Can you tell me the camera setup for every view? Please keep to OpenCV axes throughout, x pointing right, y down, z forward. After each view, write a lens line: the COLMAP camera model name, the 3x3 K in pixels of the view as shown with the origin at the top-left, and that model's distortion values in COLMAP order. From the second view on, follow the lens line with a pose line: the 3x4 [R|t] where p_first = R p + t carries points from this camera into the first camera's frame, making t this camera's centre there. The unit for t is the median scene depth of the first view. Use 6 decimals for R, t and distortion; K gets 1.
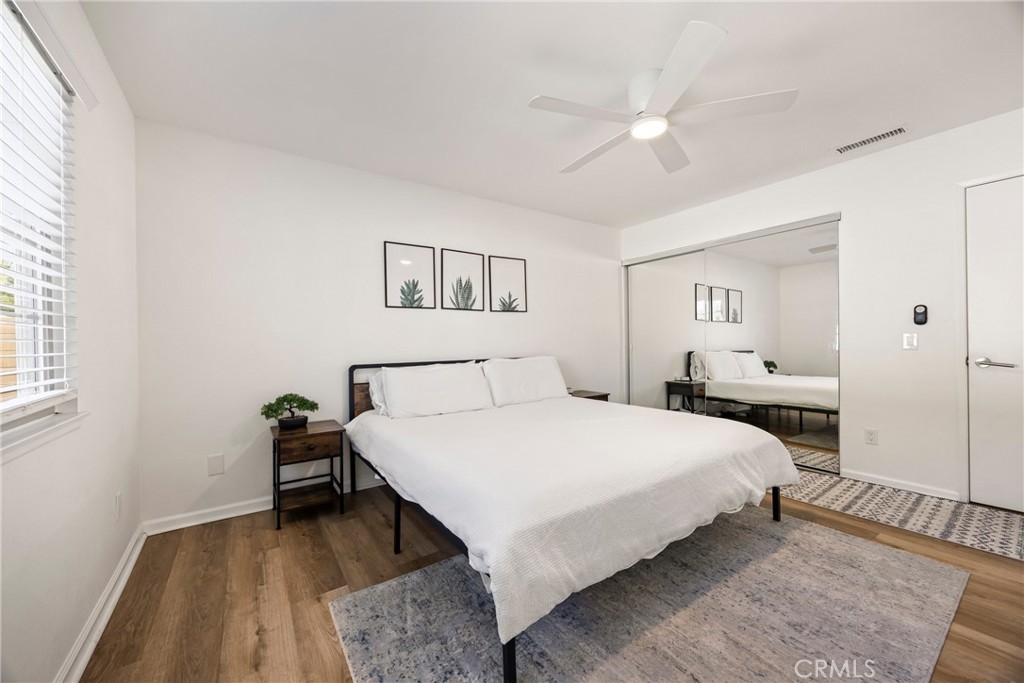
lens RADIAL K [[389.2, 0, 514.4], [0, 389.2, 342.7], [0, 0, 1]] dist [-0.001115, -0.000187]
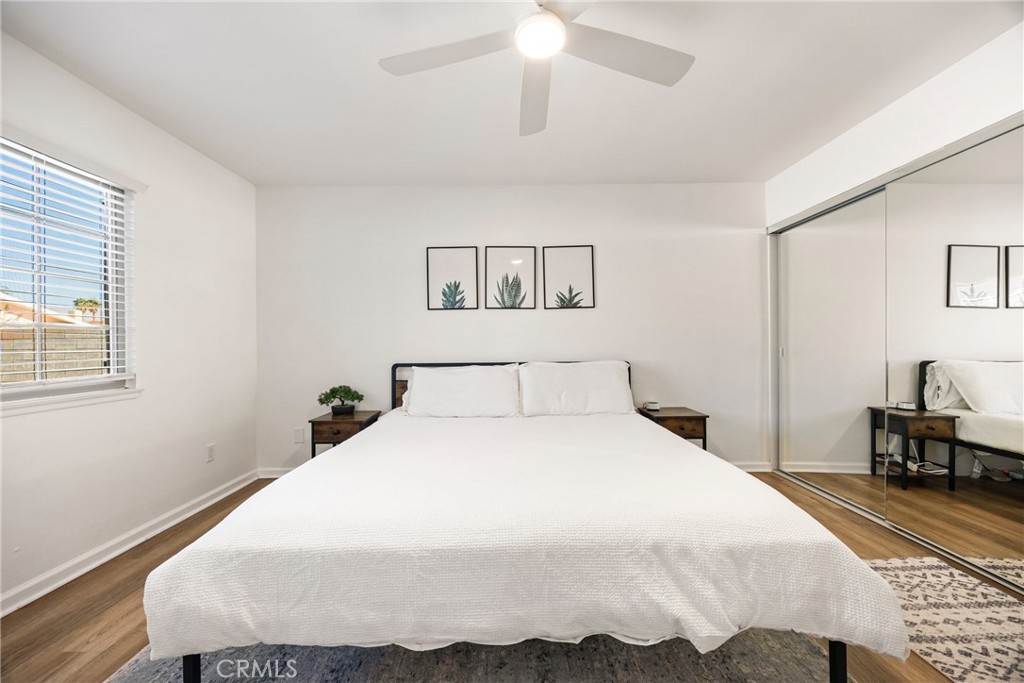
lens RADIAL K [[389.2, 0, 513.4], [0, 389.2, 345.0], [0, 0, 1]] dist [-0.001115, -0.000187]
pose [[0.822722, 0.009715, -0.568361, 0.420581], [-0.004849, 0.999938, 0.010072, -0.006857], [0.568423, -0.005530, 0.822718, 0.241768]]
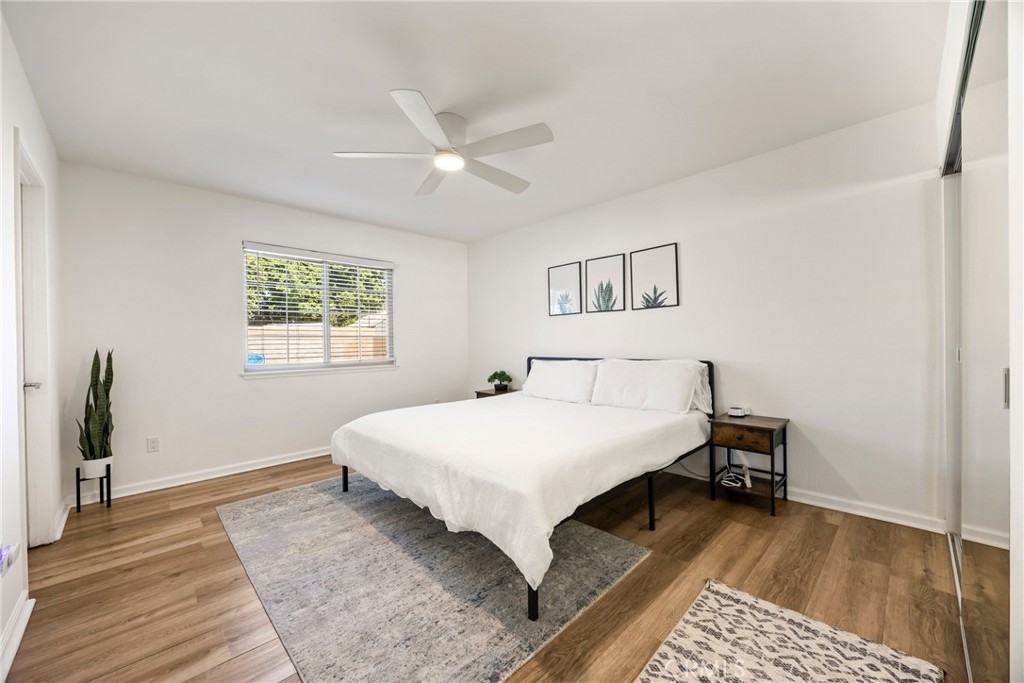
lens RADIAL K [[389.2, 0, 512.5], [0, 389.2, 342.7], [0, 0, 1]] dist [-0.001115, -0.000187]
pose [[0.162951, 0.014832, -0.986523, 0.912222], [0.010578, 0.999803, 0.016779, -0.020202], [0.986577, -0.013169, 0.162763, 0.593737]]
